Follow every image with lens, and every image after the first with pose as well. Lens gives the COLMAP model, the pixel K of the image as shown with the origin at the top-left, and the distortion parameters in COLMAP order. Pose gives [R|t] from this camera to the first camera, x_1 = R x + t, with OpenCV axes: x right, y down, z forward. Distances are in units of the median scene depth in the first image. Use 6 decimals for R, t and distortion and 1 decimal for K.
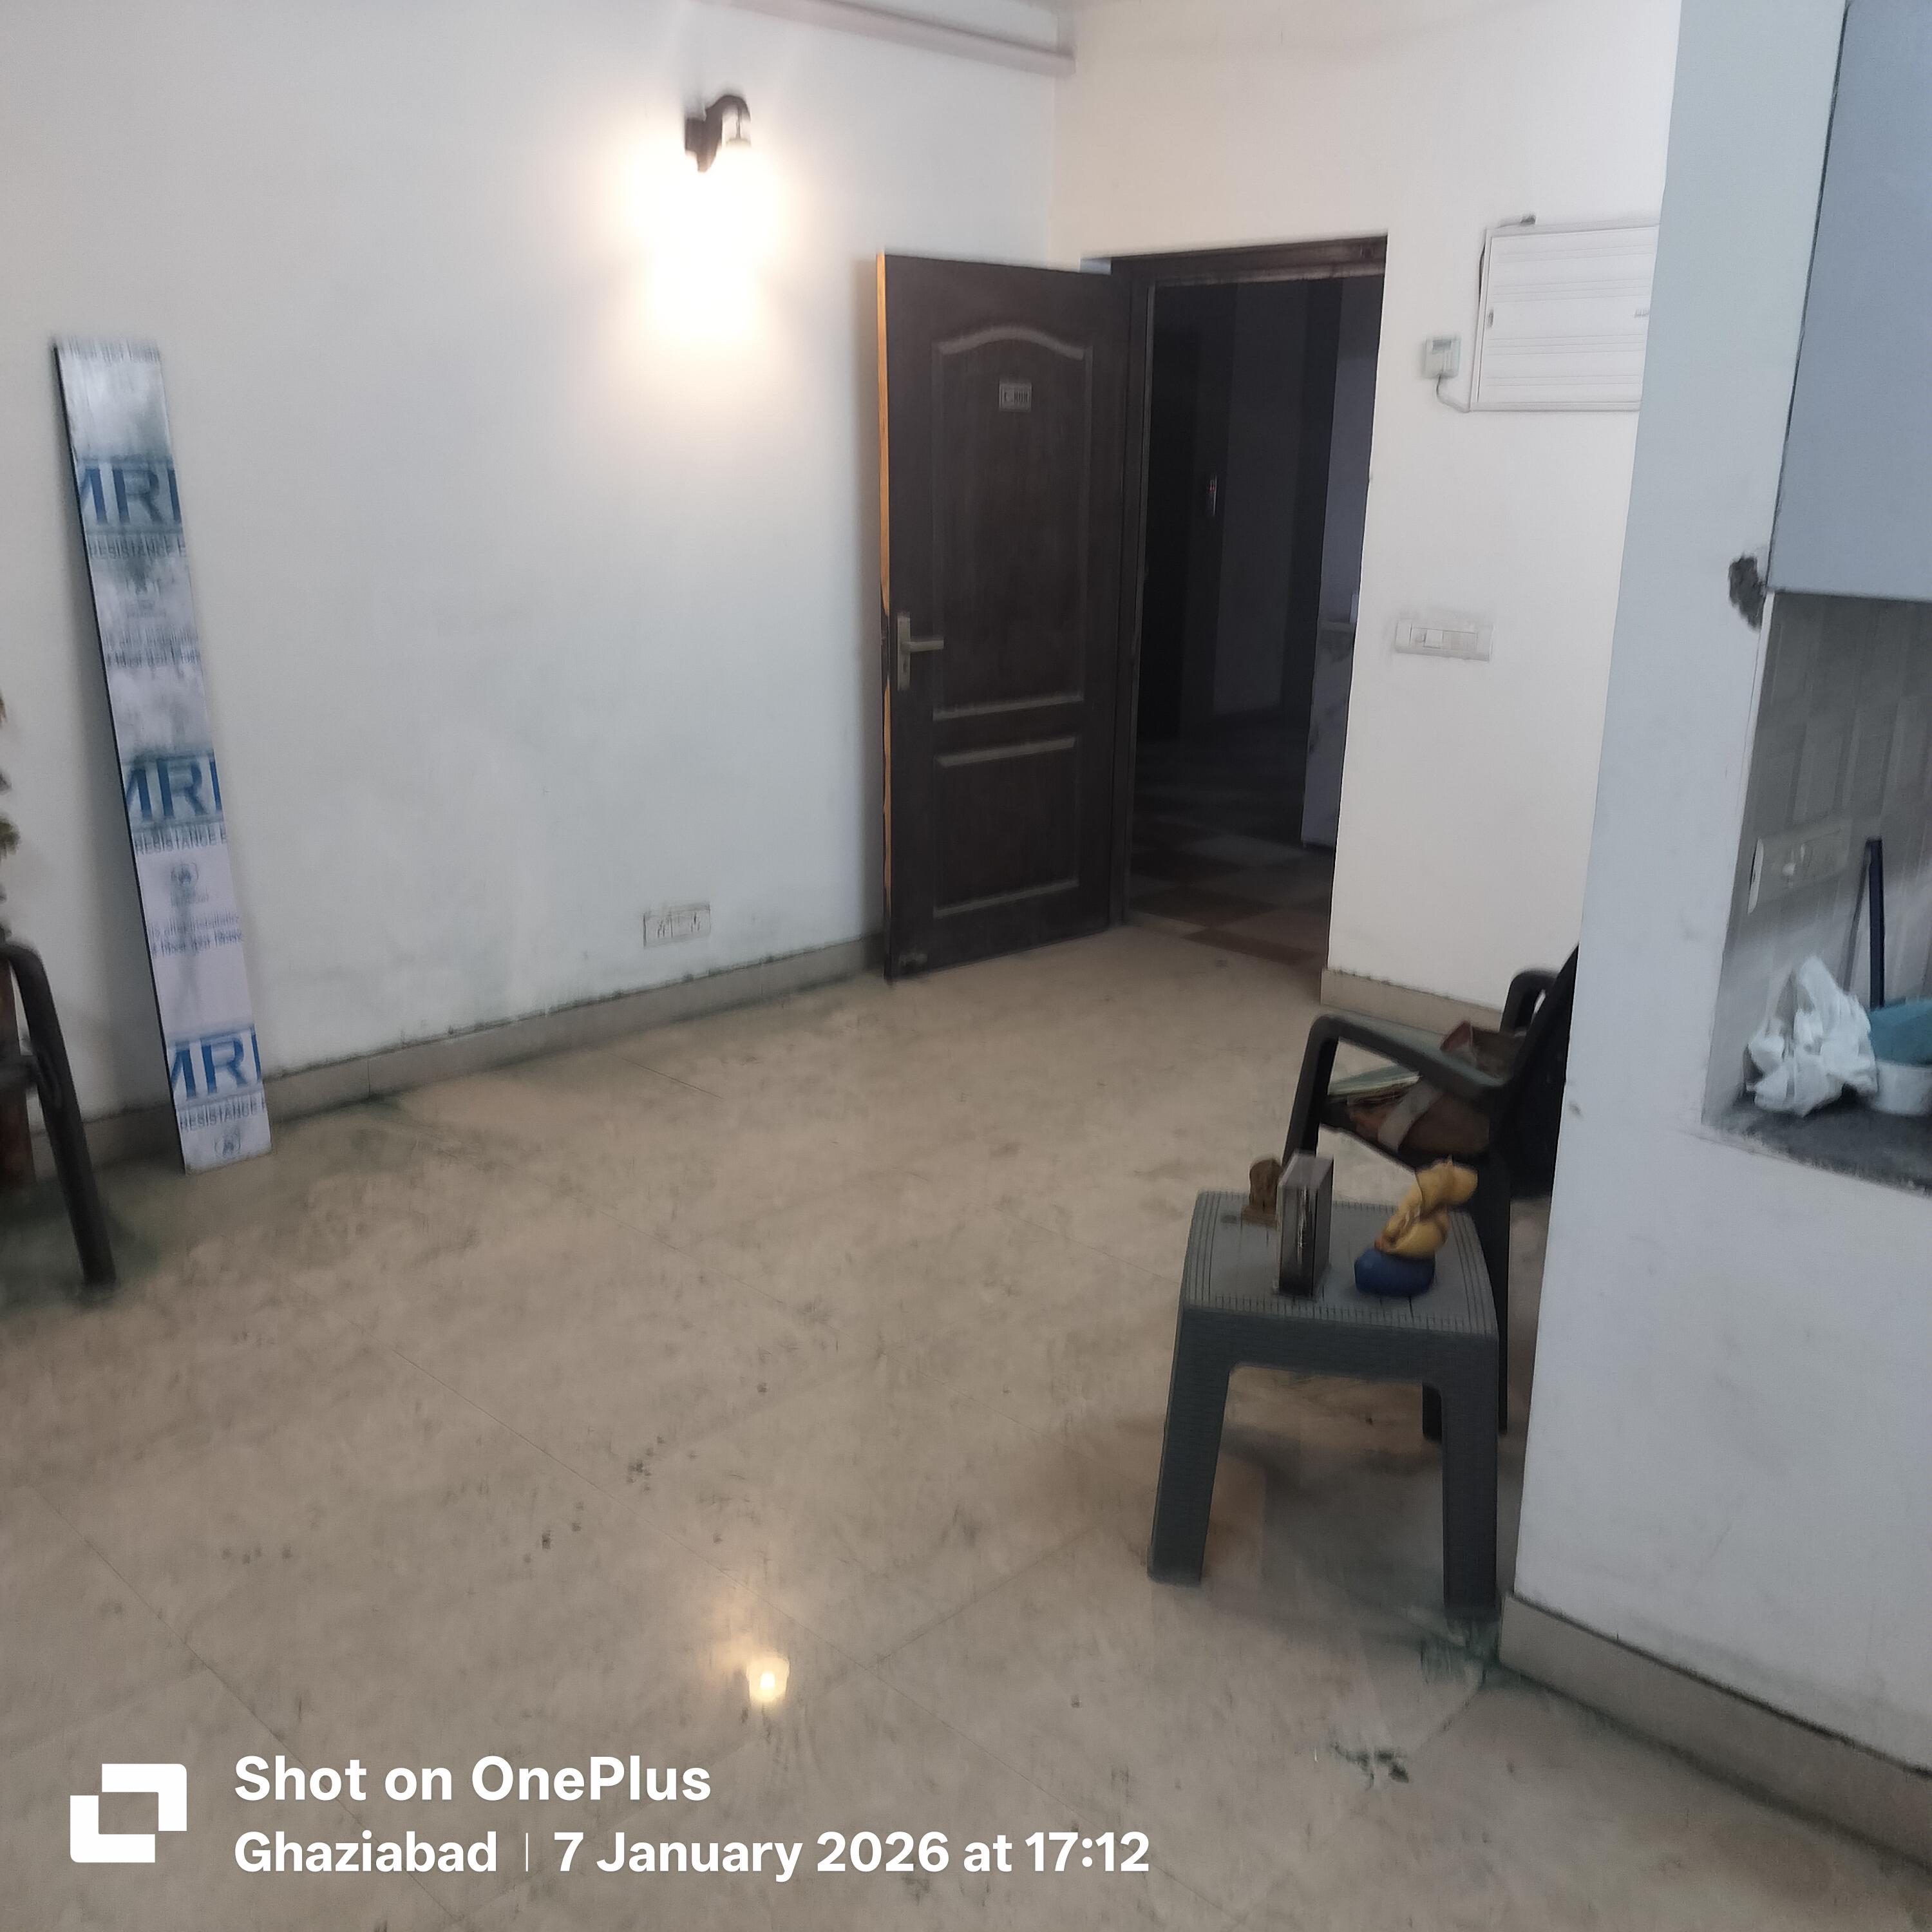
lens RADIAL K [[1722.2, 0, 1053.5], [0, 1722.2, 945.8], [0, 0, 1]] dist [0.069635, -0.121535]
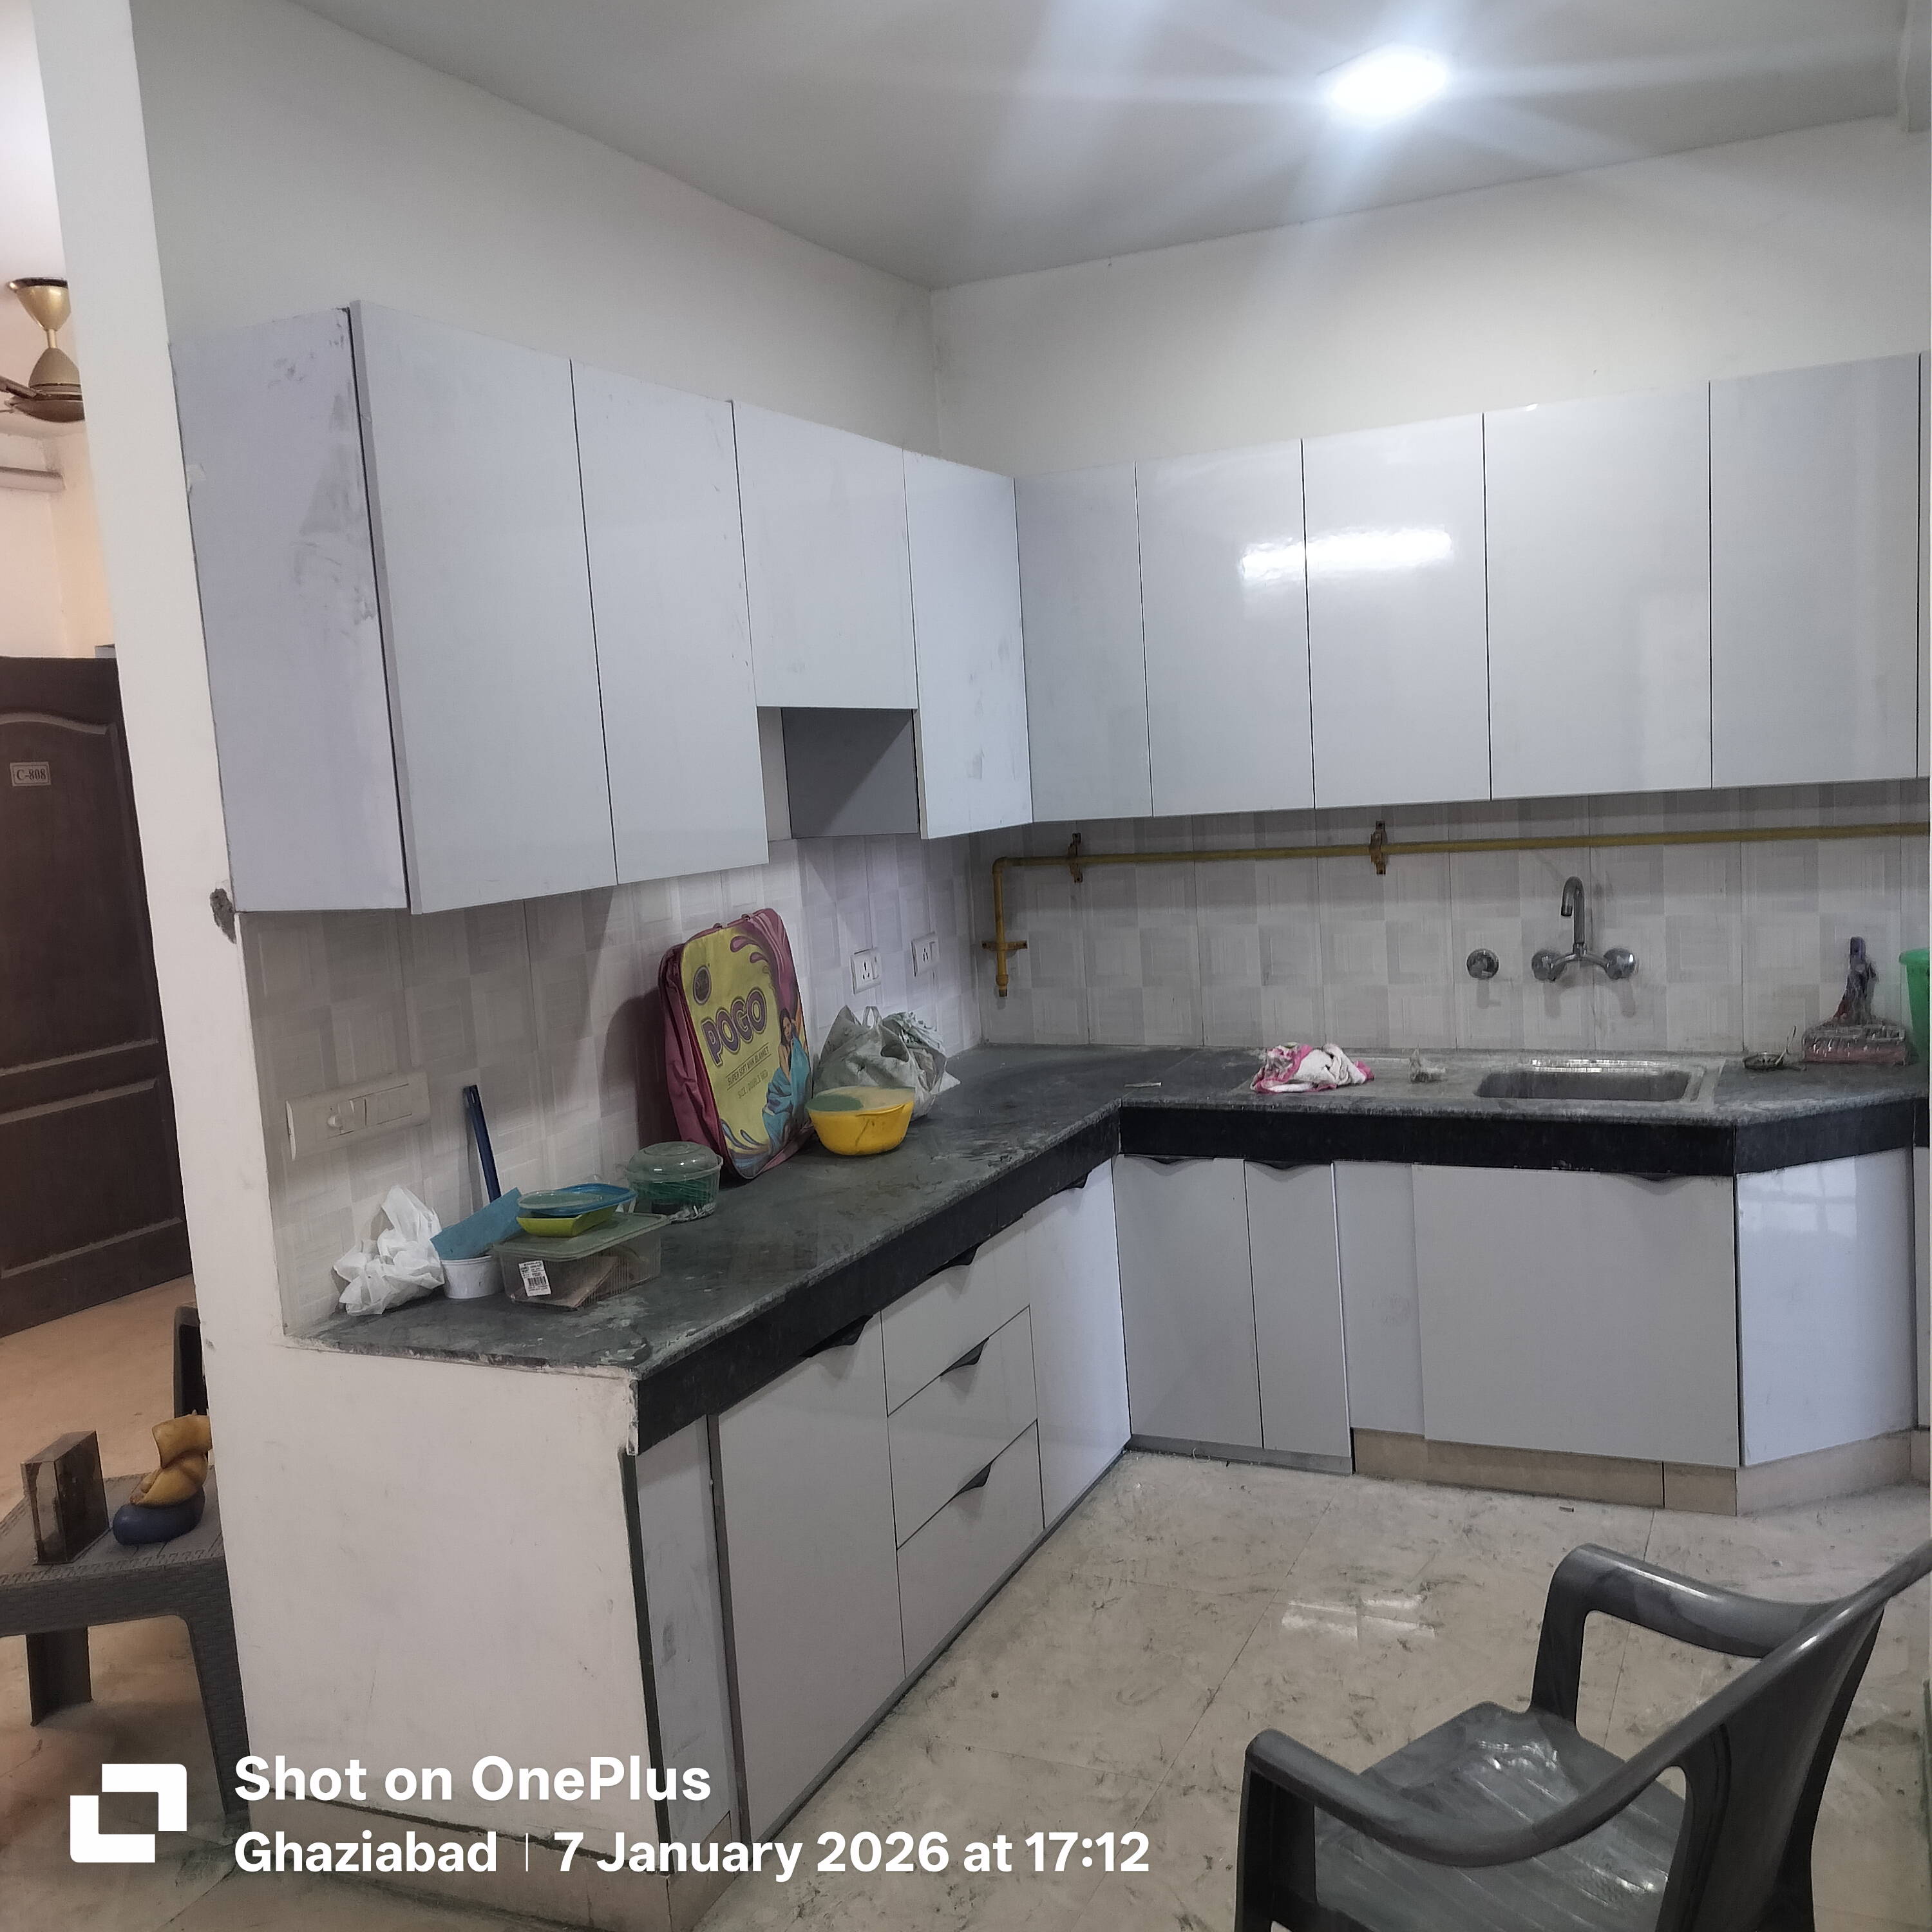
lens RADIAL K [[1722.2, 0, 1053.5], [0, 1722.2, 945.8], [0, 0, 1]] dist [0.069635, -0.121535]
pose [[0.949599, -0.122453, 0.288560, 0.551131], [0.169333, 0.975060, -0.143471, 0.098607], [-0.263795, 0.185103, 0.946651, -0.346269]]
